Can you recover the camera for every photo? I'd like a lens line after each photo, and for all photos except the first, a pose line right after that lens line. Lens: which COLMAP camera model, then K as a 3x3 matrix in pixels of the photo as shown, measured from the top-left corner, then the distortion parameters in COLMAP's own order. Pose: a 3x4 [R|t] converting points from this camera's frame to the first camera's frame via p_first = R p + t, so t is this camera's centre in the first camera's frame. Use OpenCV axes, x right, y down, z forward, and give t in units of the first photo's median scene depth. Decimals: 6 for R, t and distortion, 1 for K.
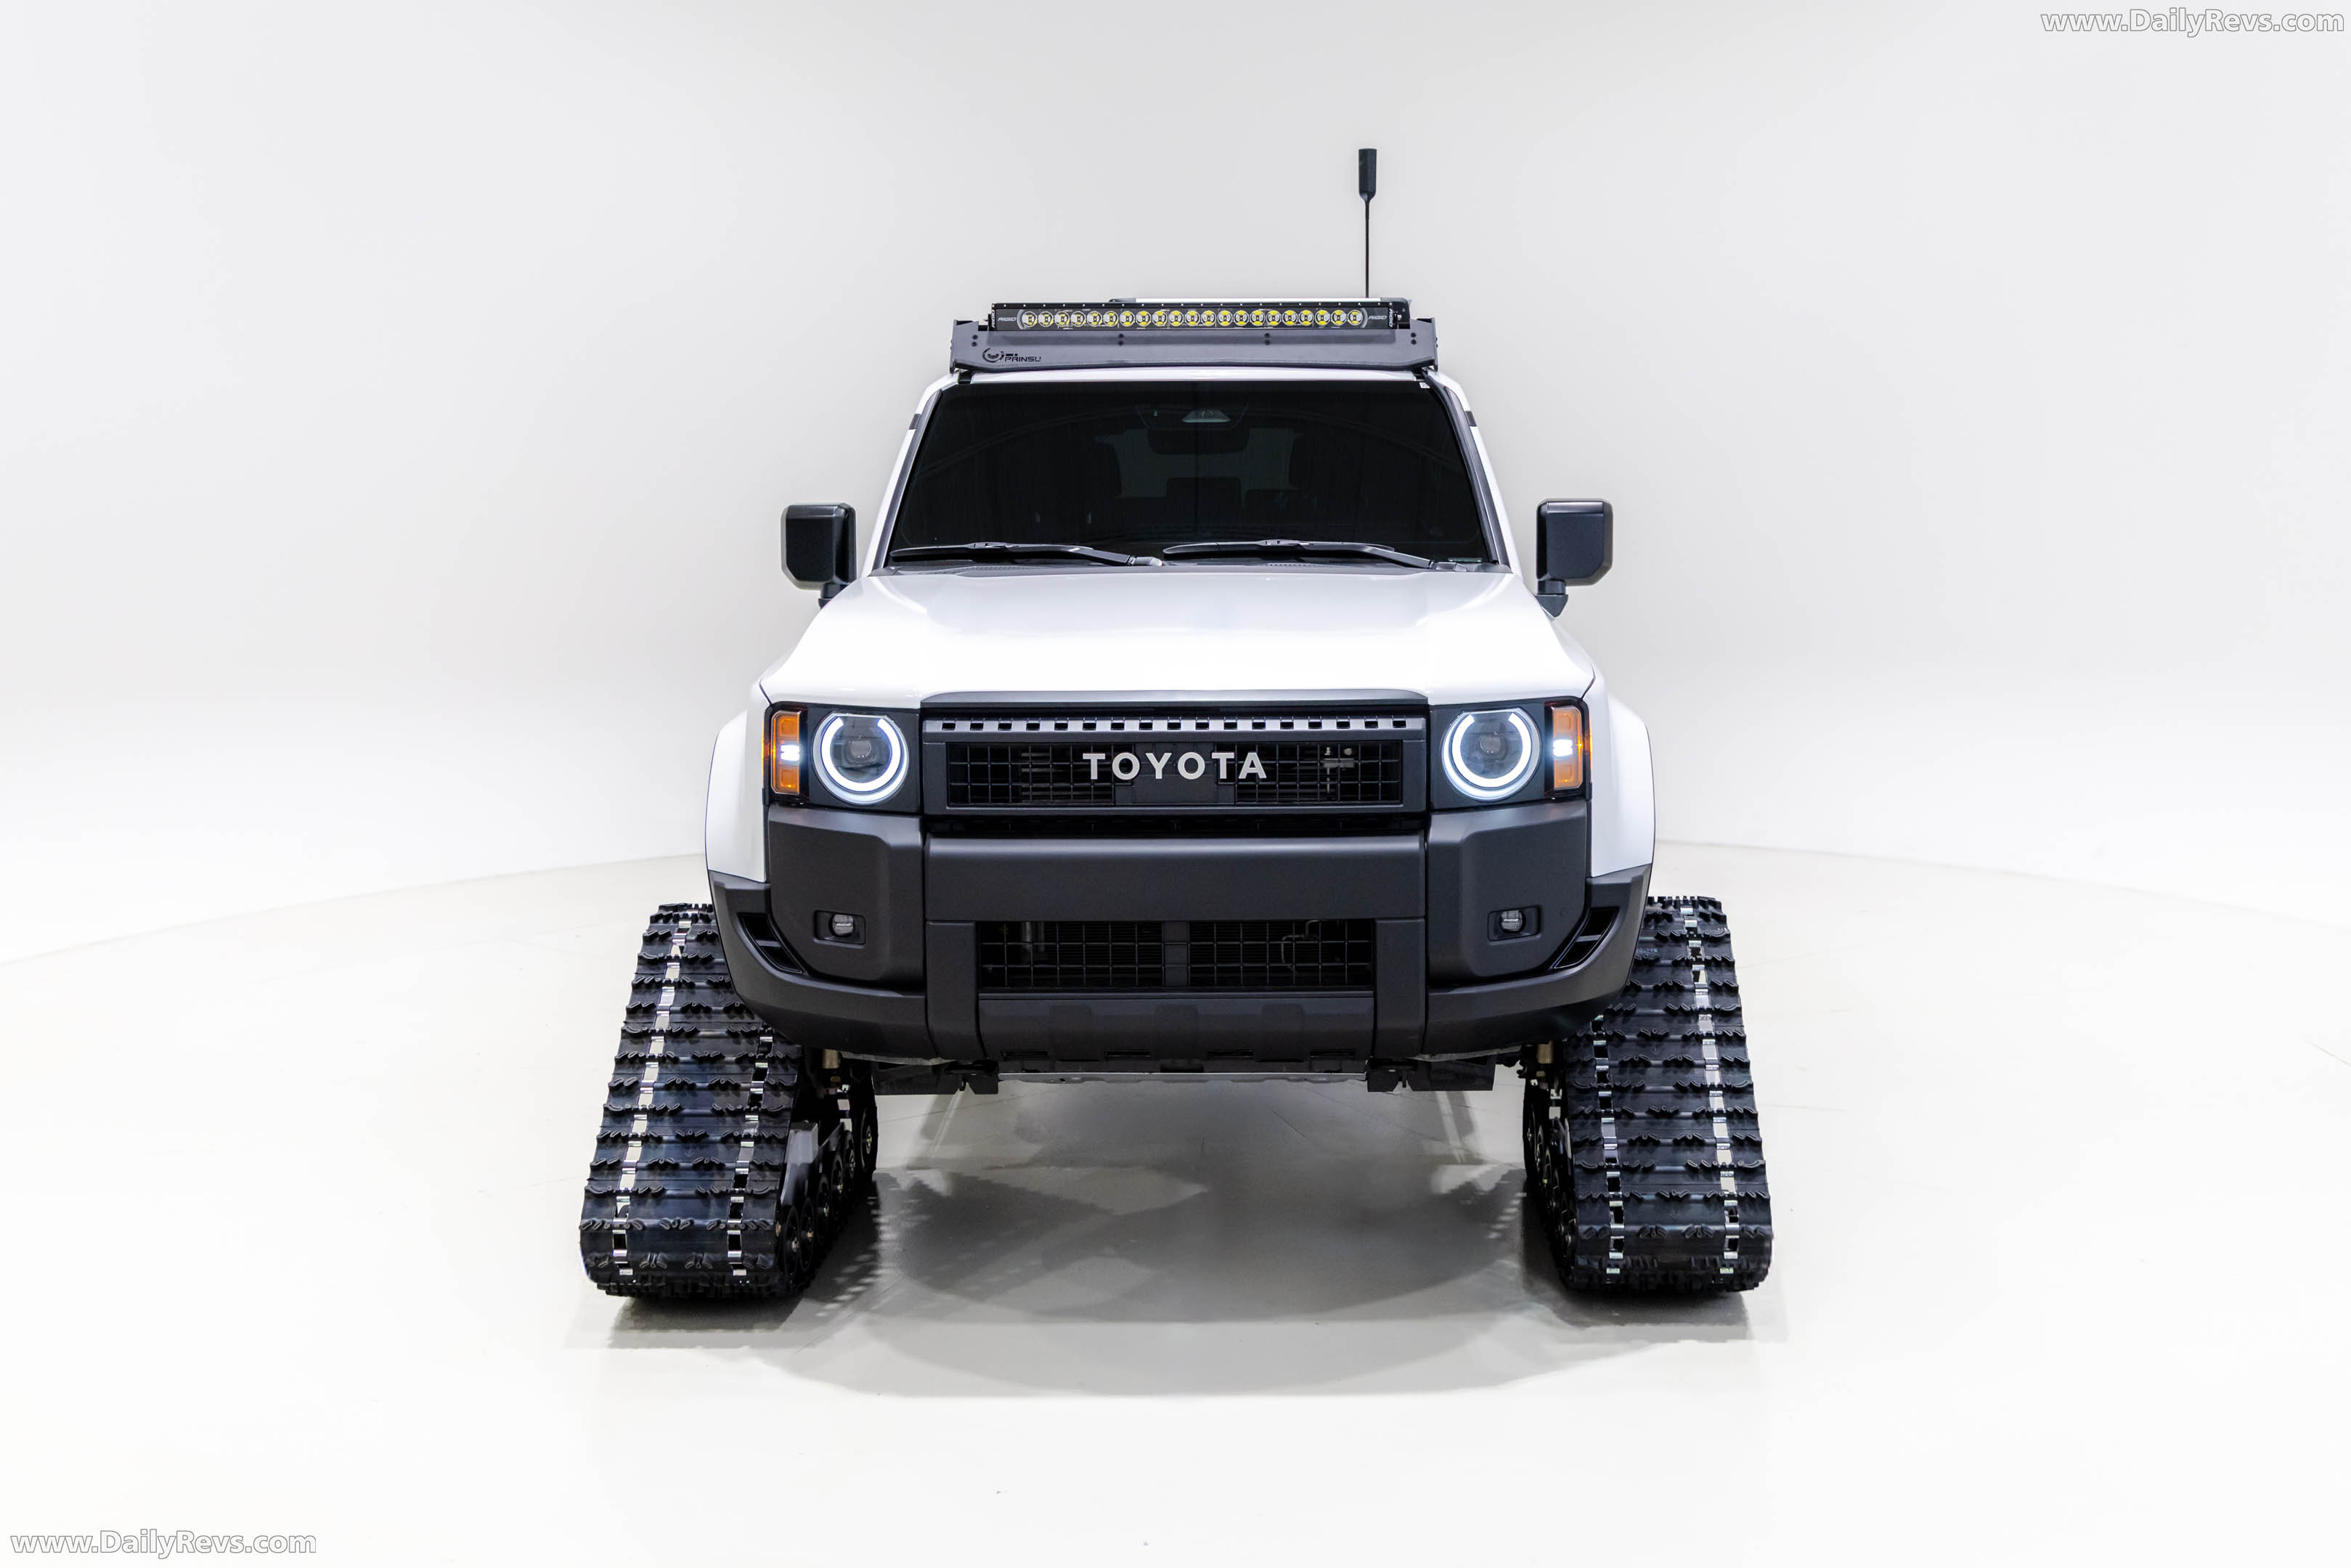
lens RADIAL K [[2531.3, 0, 1175.5], [0, 2531.3, 784.0], [0, 0, 1]] dist [0.011617, 0.002860]
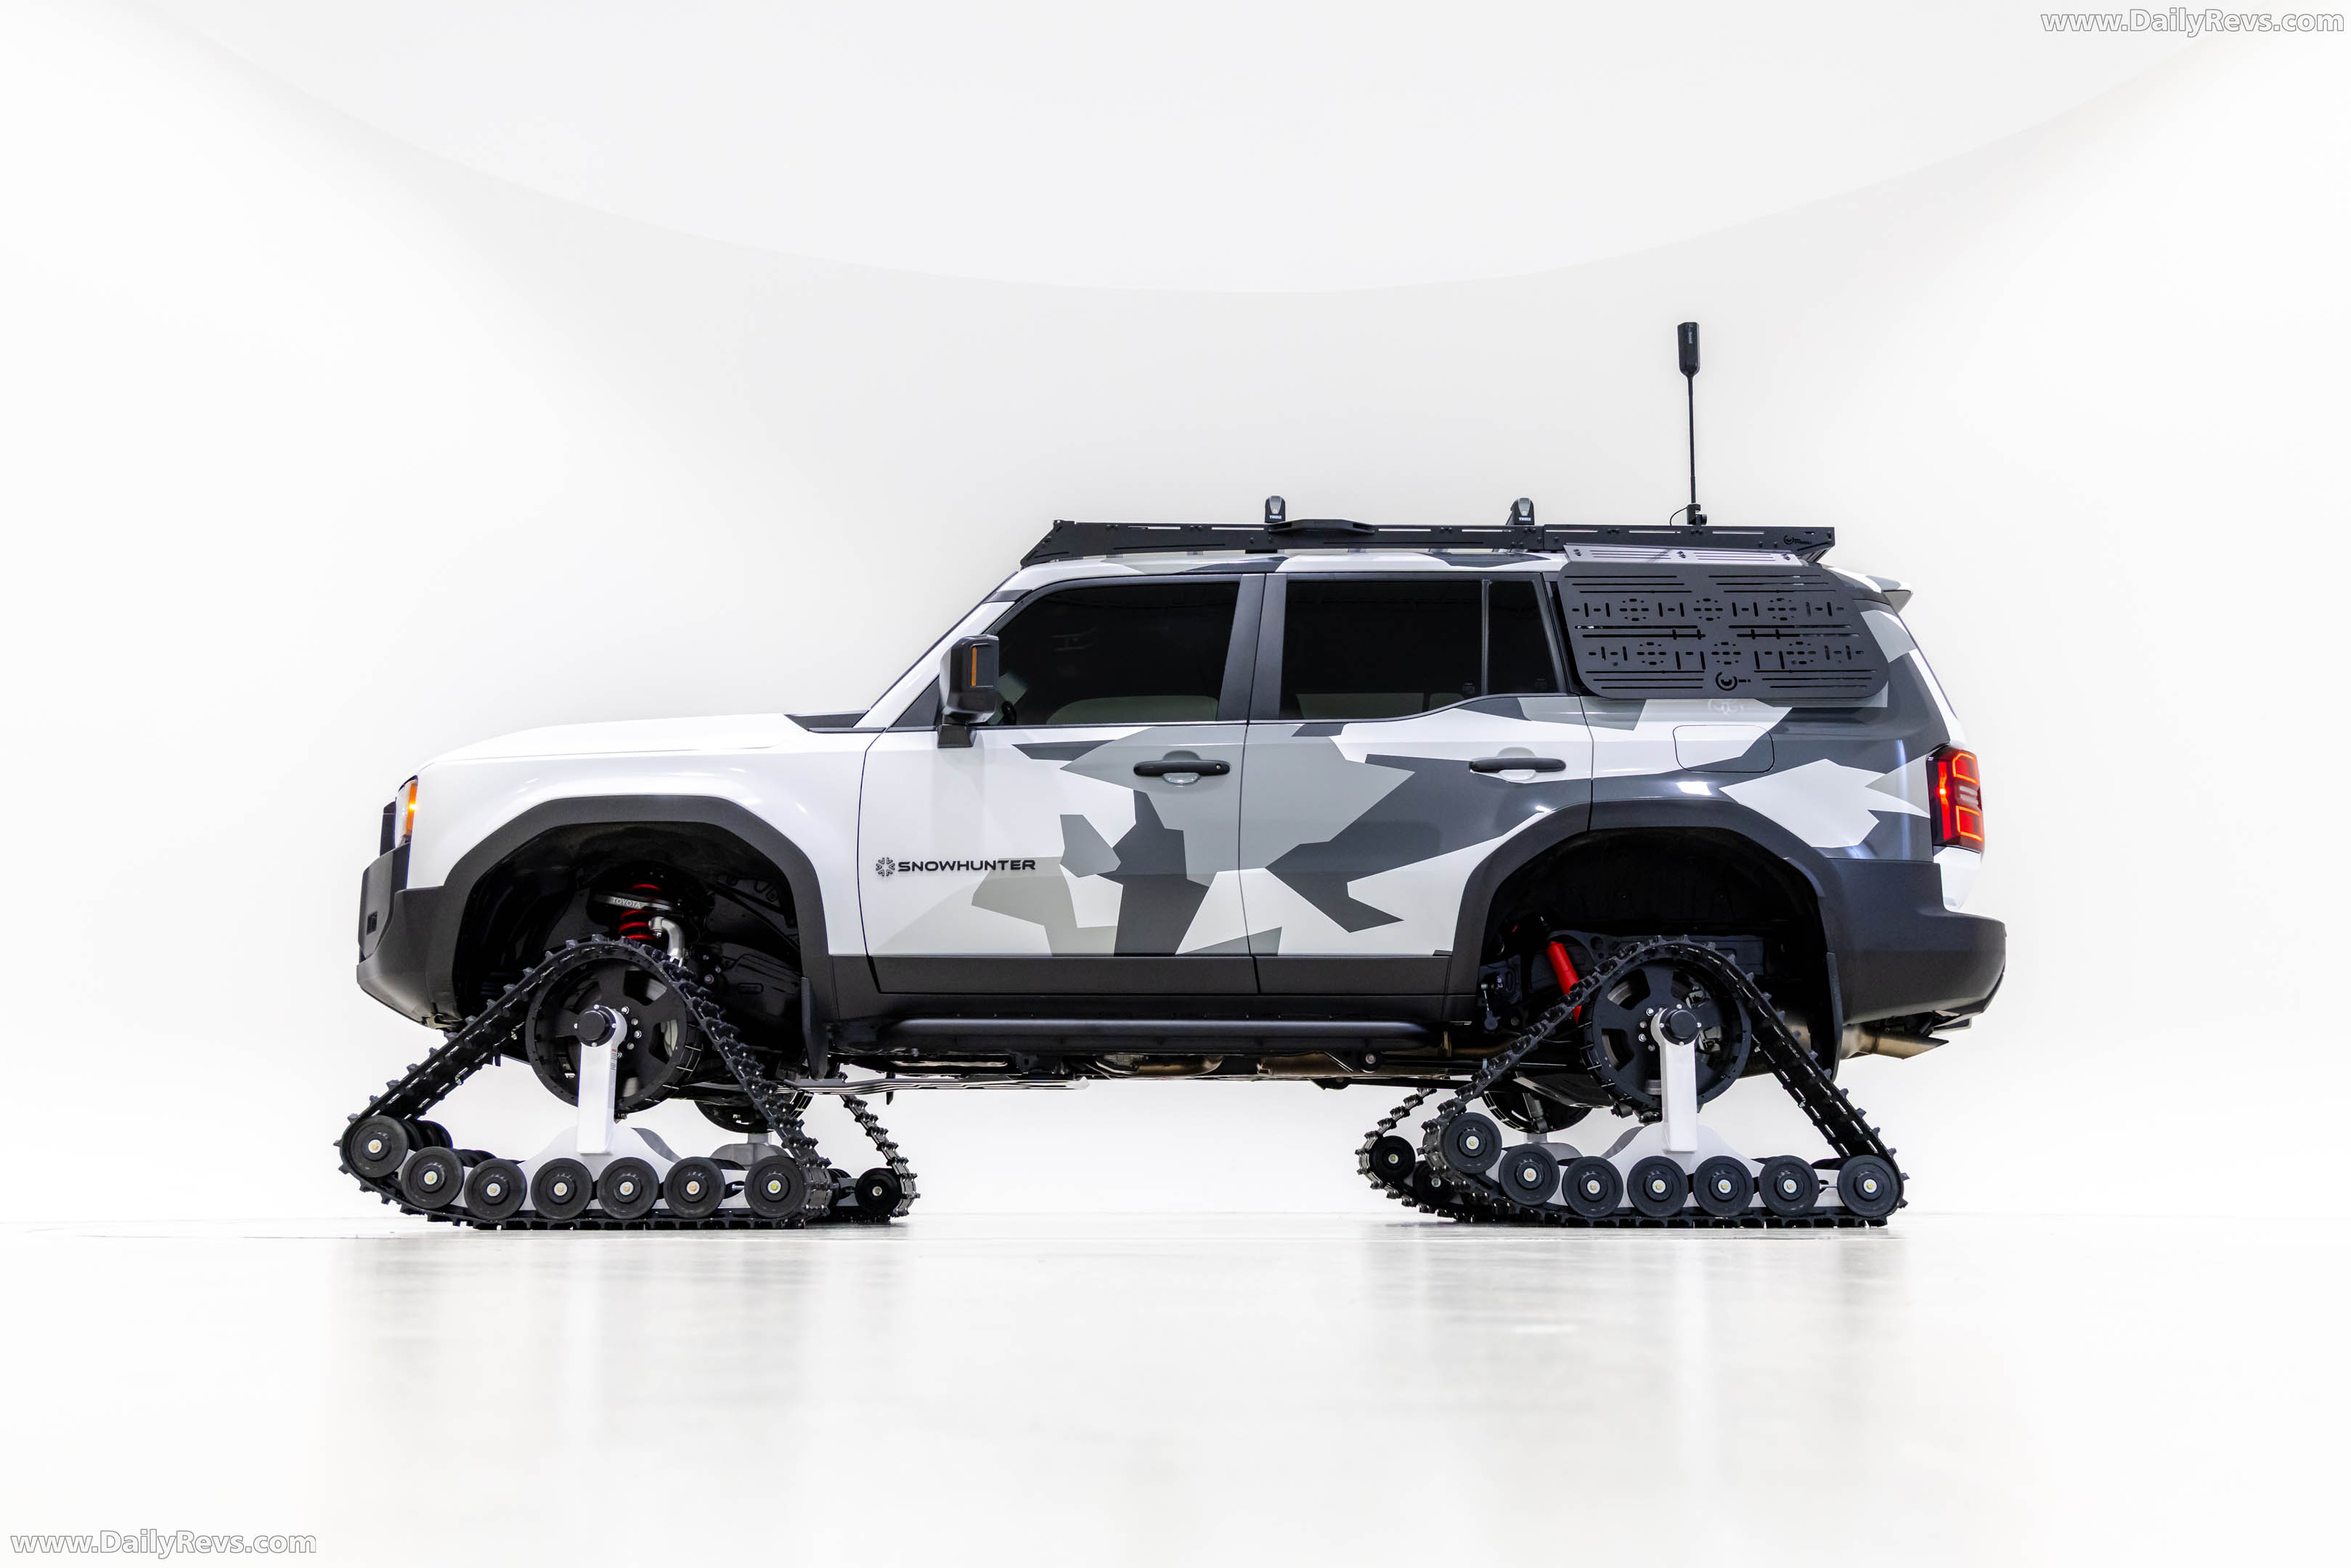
lens RADIAL K [[2169.2, 0, 1173.5], [0, 2169.2, 722.6], [0, 0, 1]] dist [0.007602, 0.002421]
pose [[0.031040, -0.201131, -0.979072, 1.479325], [-0.125300, 0.971034, -0.203452, 0.145238], [0.991633, 0.128993, 0.004939, 1.466442]]
